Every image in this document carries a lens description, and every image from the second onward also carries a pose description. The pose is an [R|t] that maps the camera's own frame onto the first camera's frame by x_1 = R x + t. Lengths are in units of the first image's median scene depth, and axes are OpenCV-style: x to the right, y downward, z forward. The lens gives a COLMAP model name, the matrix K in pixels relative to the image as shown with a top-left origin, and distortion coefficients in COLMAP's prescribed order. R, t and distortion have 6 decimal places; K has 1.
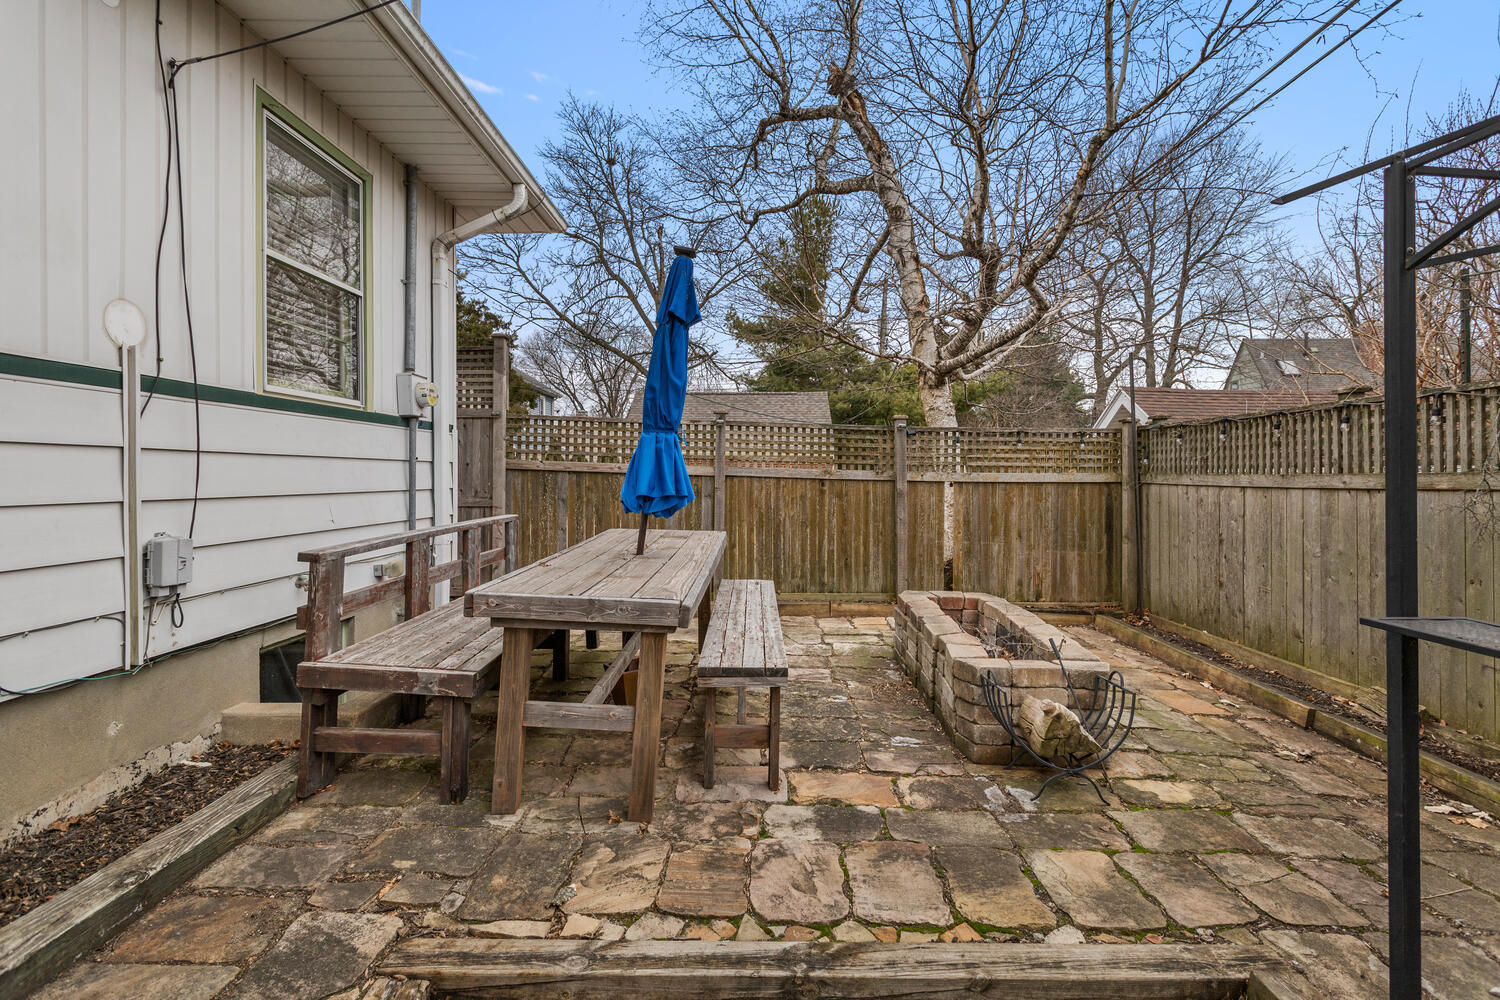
lens RADIAL K [[705.2, 0, 756.5], [0, 705.2, 479.1], [0, 0, 1]] dist [-0.019392, 0.010967]
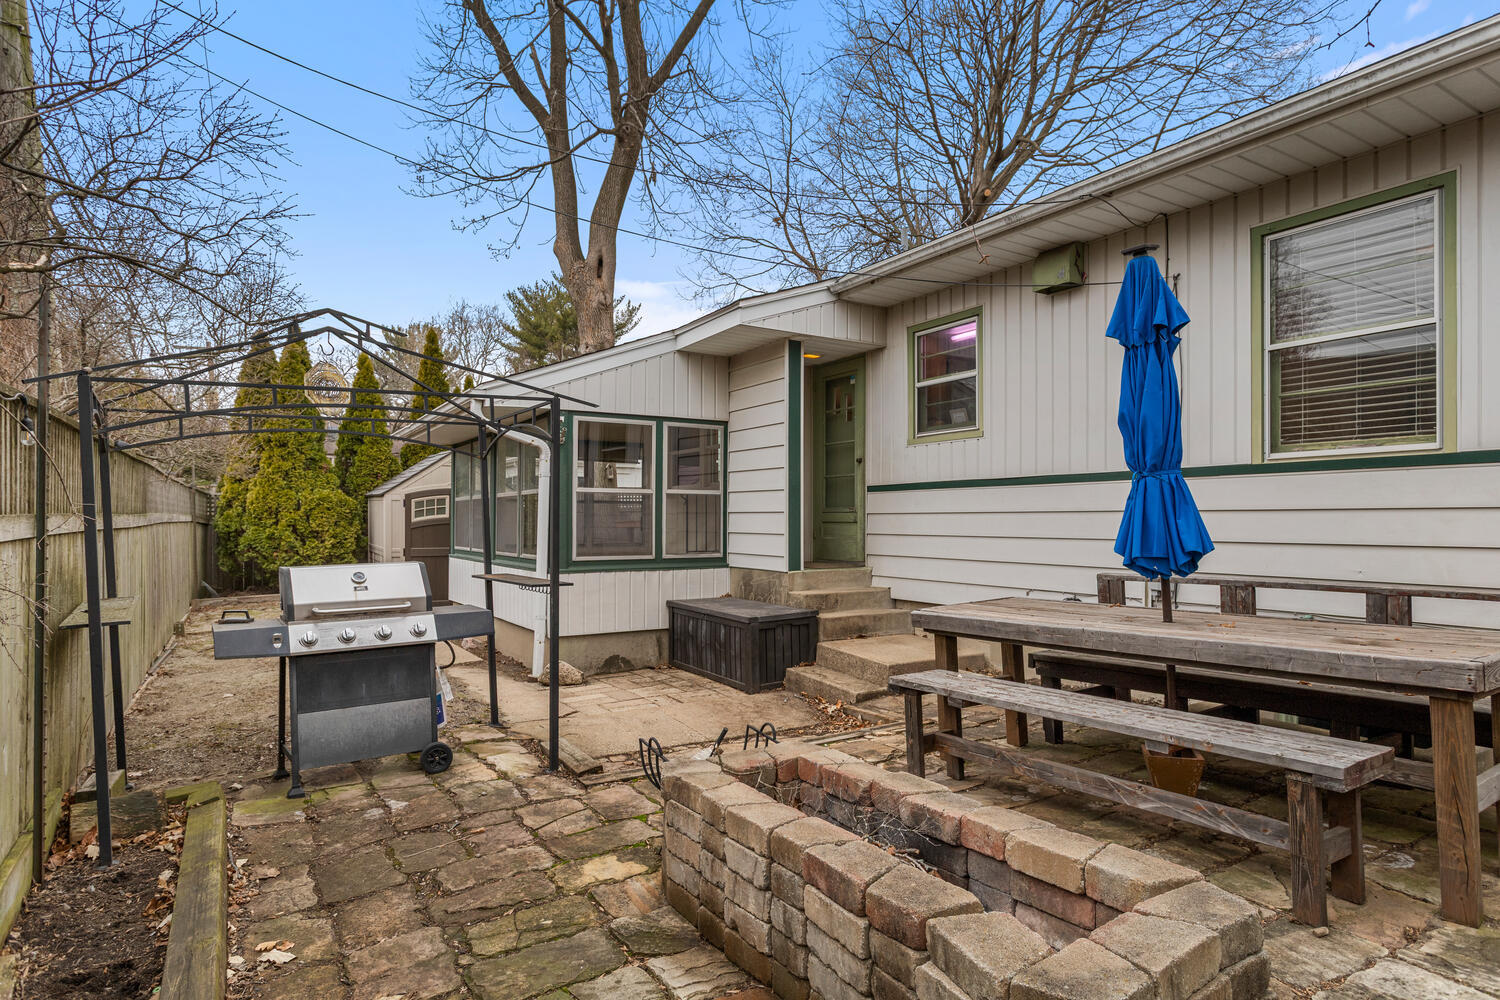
lens RADIAL K [[795.5, 0, 750.0], [0, 795.5, 500.0], [0, 0, 1]] dist [-0.000706, -0.000176]
pose [[-0.846631, -0.008771, -0.532107, 0.586813], [-0.003791, 0.999938, -0.010452, -0.023496], [0.532166, -0.006832, -0.846612, 1.186365]]
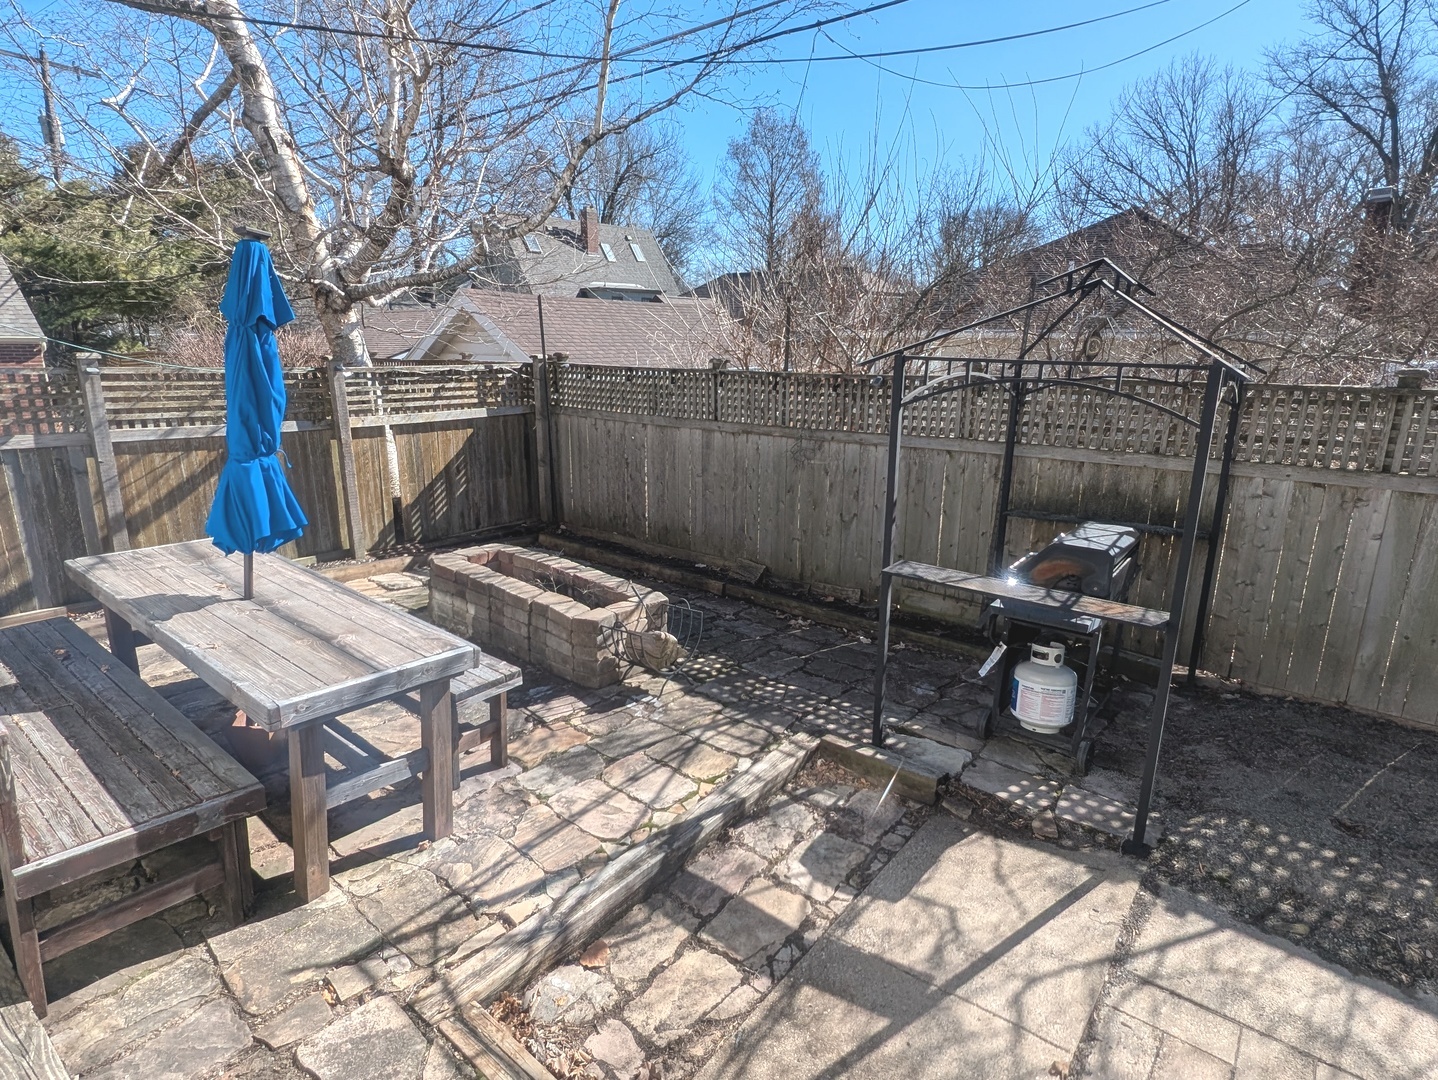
lens RADIAL K [[766.0, 0, 719.0], [0, 766.0, 540.0], [0, 0, 1]] dist [-0.000470, -0.000050]
pose [[0.631209, -0.191484, 0.751604, -0.386479], [0.000448, 0.969136, 0.246528, -0.151836], [-0.775612, -0.155274, 0.611813, -0.016946]]
